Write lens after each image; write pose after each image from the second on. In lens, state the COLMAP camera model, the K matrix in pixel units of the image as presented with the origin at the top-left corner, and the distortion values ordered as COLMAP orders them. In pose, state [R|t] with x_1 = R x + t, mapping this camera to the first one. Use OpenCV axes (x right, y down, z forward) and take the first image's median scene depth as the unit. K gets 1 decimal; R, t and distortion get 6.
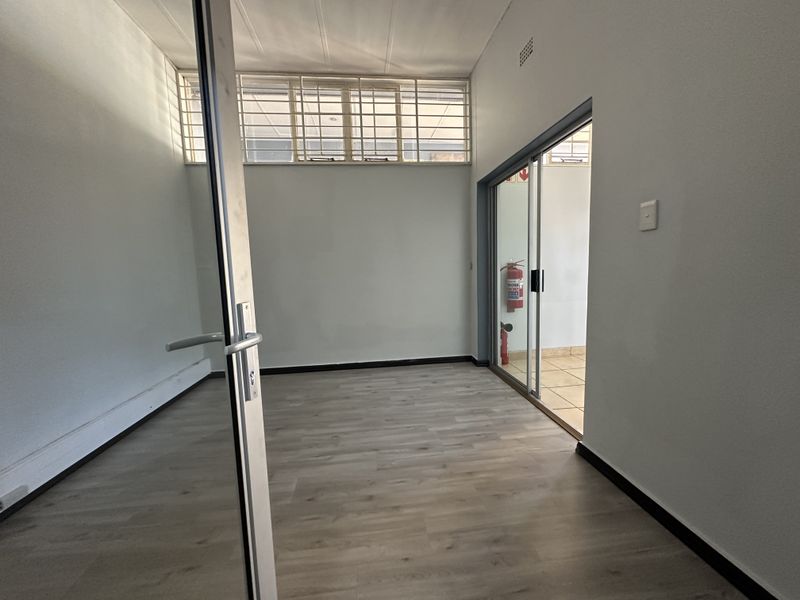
lens RADIAL K [[319.7, 0, 400.0], [0, 319.7, 300.0], [0, 0, 1]] dist [-0.000300, -0.000146]
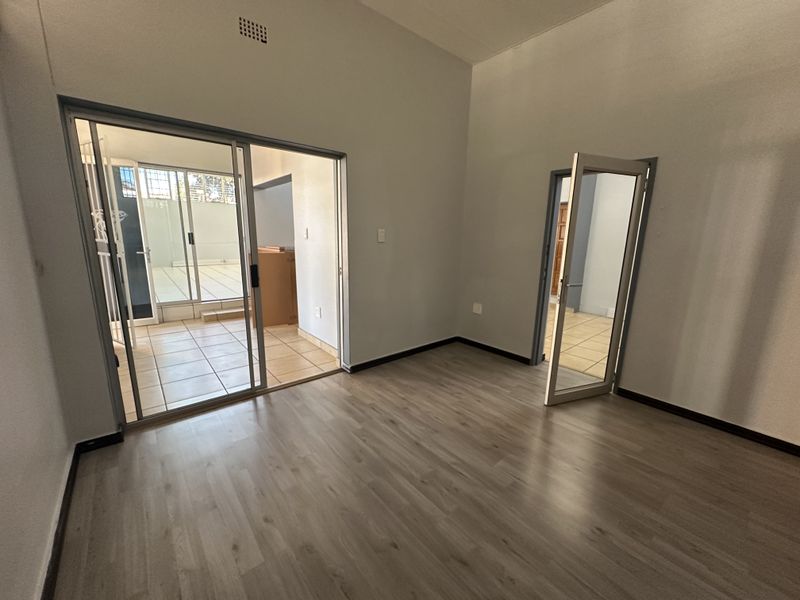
lens RADIAL K [[321.4, 0, 400.0], [0, 321.4, 300.0], [0, 0, 1]] dist [-0.001391, 0.000012]
pose [[-0.553766, -0.143992, 0.820128, -0.862868], [0.083929, 0.970266, 0.227023, -0.236651], [-0.828431, 0.194550, -0.525216, 1.554112]]
